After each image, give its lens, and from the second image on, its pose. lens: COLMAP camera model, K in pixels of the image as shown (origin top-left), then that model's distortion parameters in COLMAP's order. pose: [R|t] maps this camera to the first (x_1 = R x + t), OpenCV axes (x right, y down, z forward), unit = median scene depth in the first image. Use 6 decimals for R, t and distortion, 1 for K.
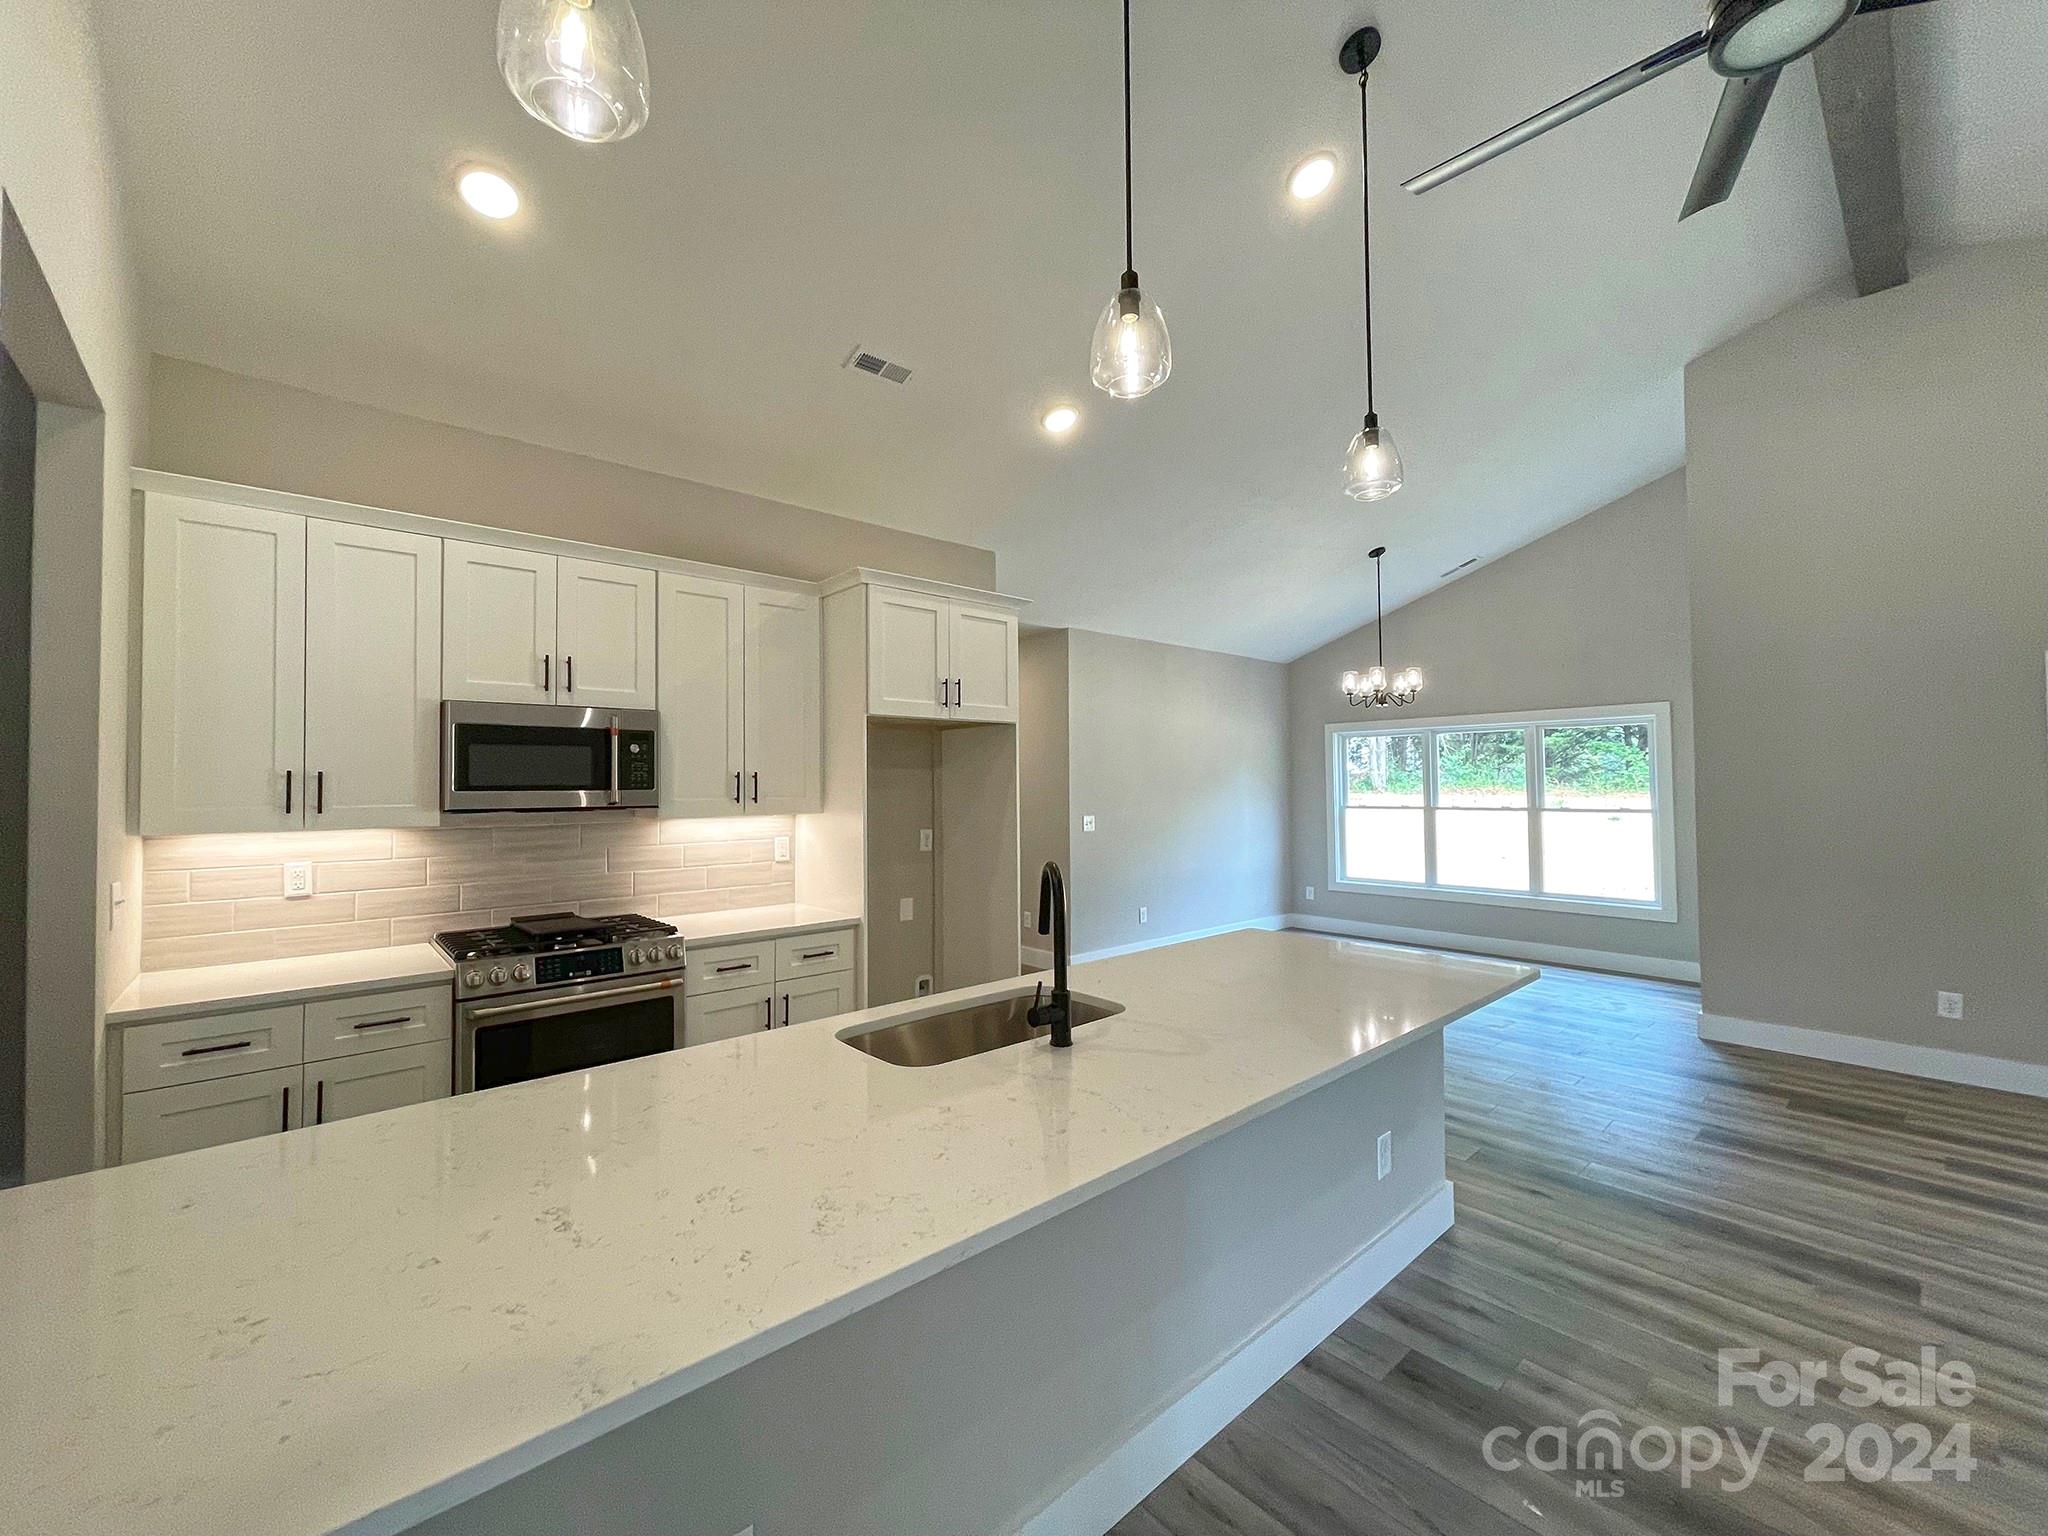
lens RADIAL K [[832.8, 0, 1009.5], [0, 832.8, 767.6], [0, 0, 1]] dist [-0.000142, 0.000326]
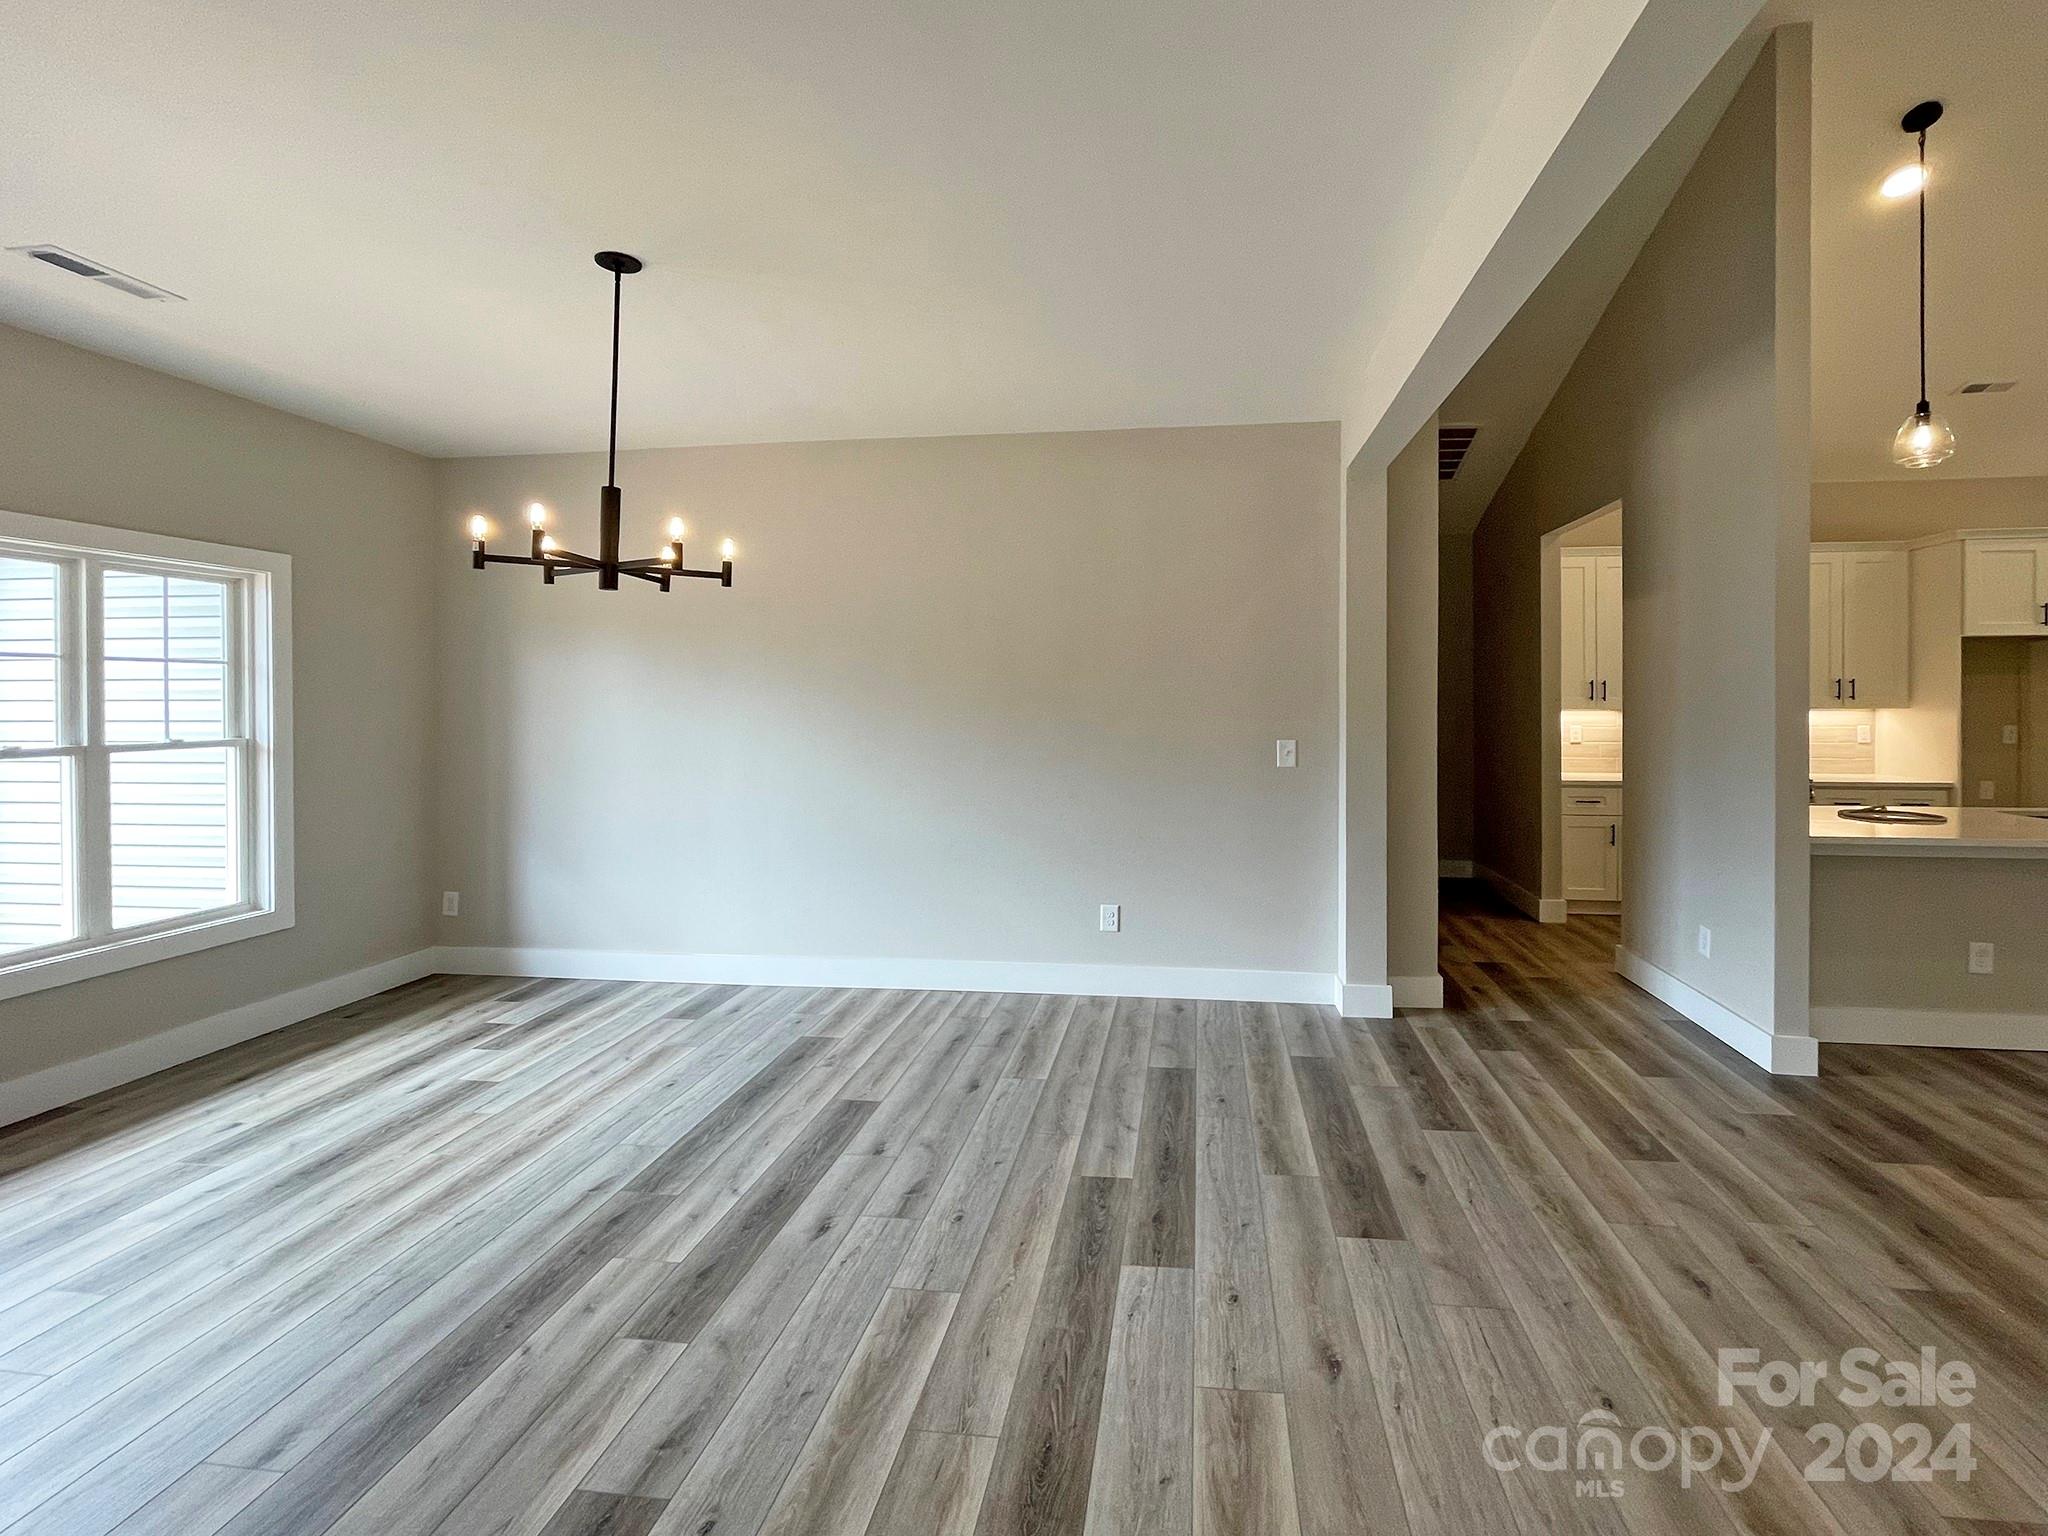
lens RADIAL K [[894.1, 0, 1063.7], [0, 894.1, 704.9], [0, 0, 1]] dist [0.003681, 0.000680]
pose [[0.658086, 0.006404, -0.752915, -0.033058], [0.015204, 0.999647, 0.021792, -0.003655], [0.752789, -0.025788, 0.657757, -1.145926]]
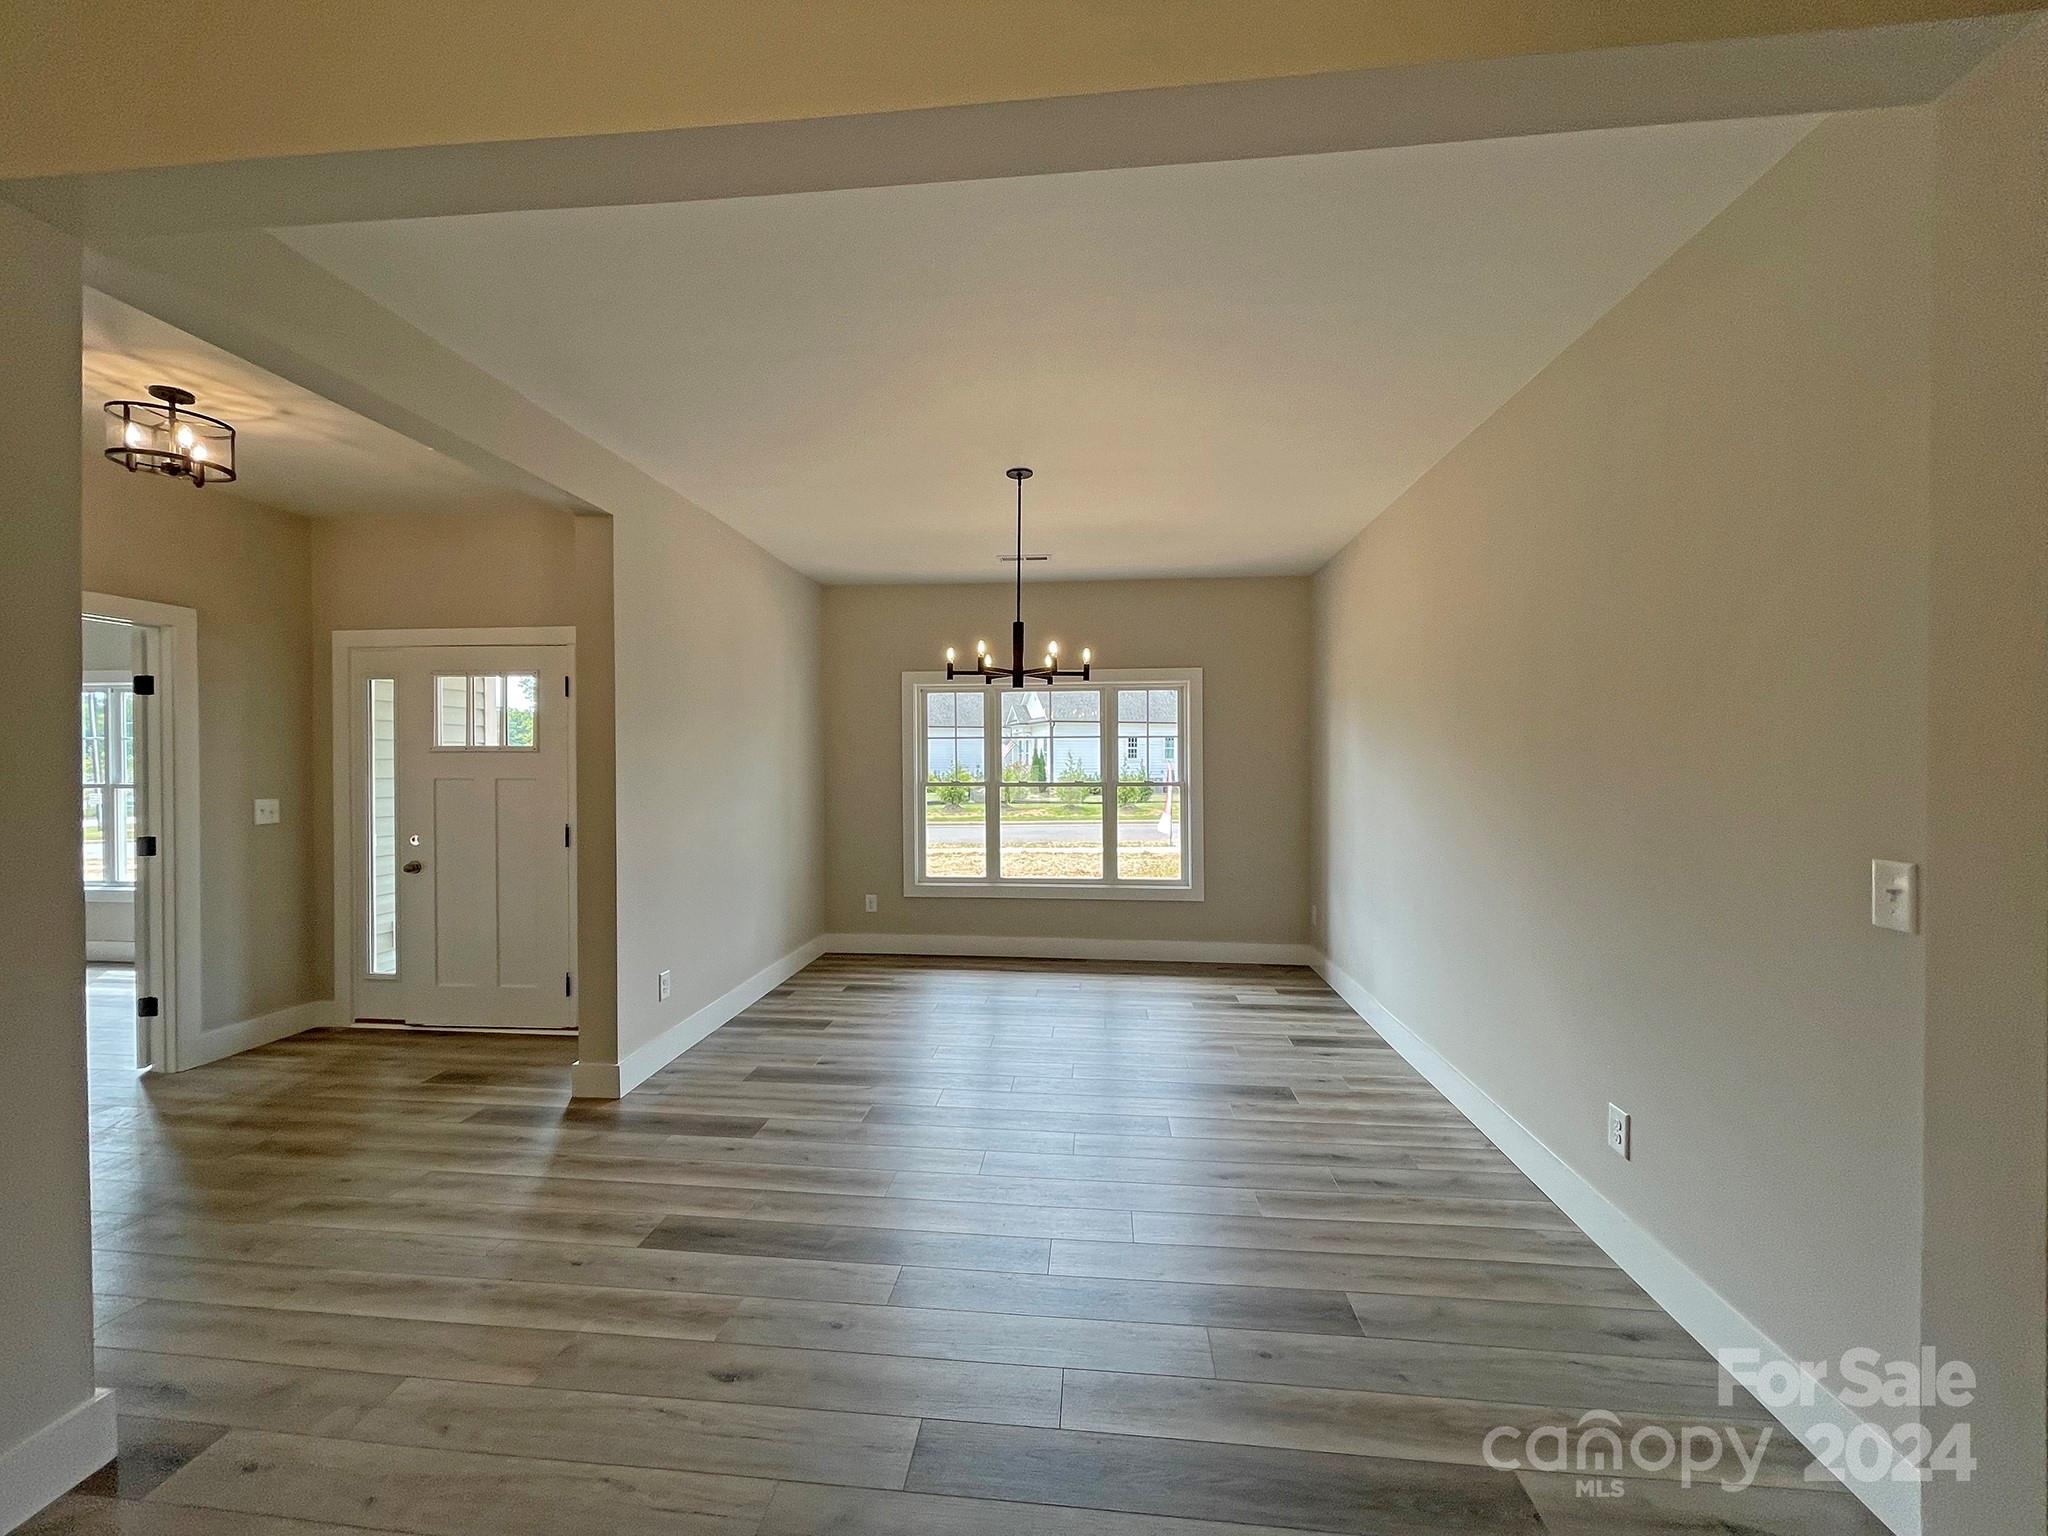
lens RADIAL K [[837.3, 0, 1011.1], [0, 837.3, 768.4], [0, 0, 1]] dist [0.000067, 0.000566]
pose [[-0.726649, 0.010653, -0.686926, -0.098064], [0.017192, 0.999849, -0.002680, 0.019211], [0.686793, -0.013757, -0.726723, -0.104797]]
